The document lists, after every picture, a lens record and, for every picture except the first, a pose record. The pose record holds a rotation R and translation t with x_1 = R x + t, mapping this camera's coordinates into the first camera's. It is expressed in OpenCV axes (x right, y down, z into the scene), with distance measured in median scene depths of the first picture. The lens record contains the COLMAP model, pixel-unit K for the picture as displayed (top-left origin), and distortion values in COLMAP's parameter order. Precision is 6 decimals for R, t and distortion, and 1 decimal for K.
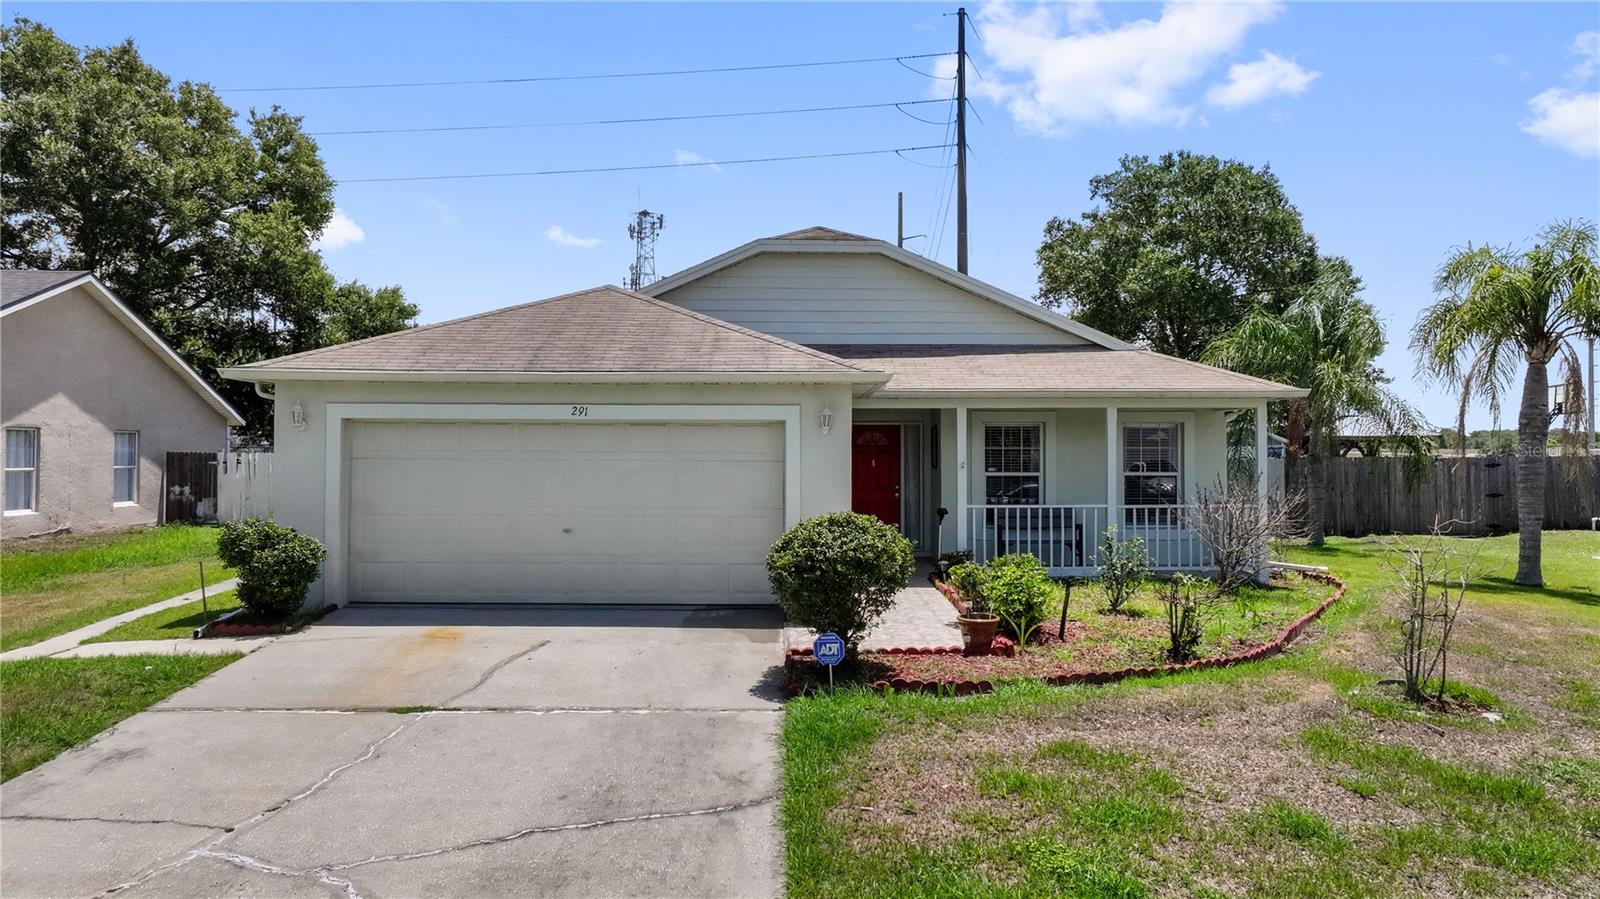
lens RADIAL K [[1135.7, 0, 801.4], [0, 1135.7, 442.3], [0, 0, 1]] dist [0.000292, 0.006546]
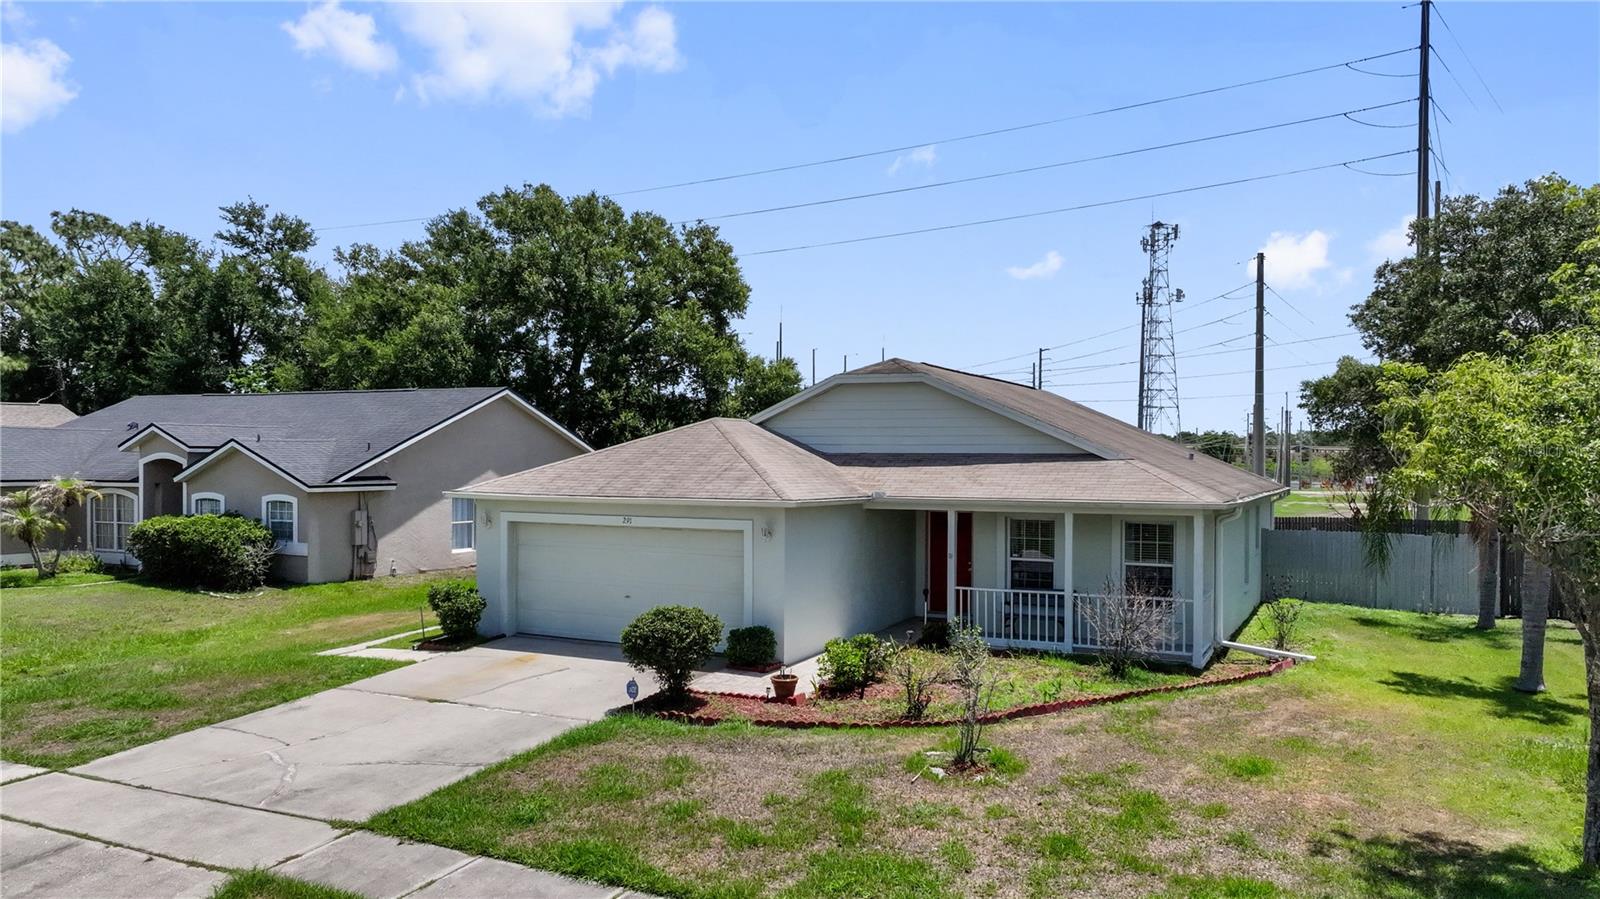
lens RADIAL K [[1135.7, 0, 793.3], [0, 1135.7, 454.8], [0, 0, 1]] dist [0.000292, 0.006546]
pose [[0.889990, 0.000196, -0.455981, 0.514509], [0.000051, 1.000000, 0.000529, -0.085237], [0.455981, -0.000494, 0.889989, -0.198224]]
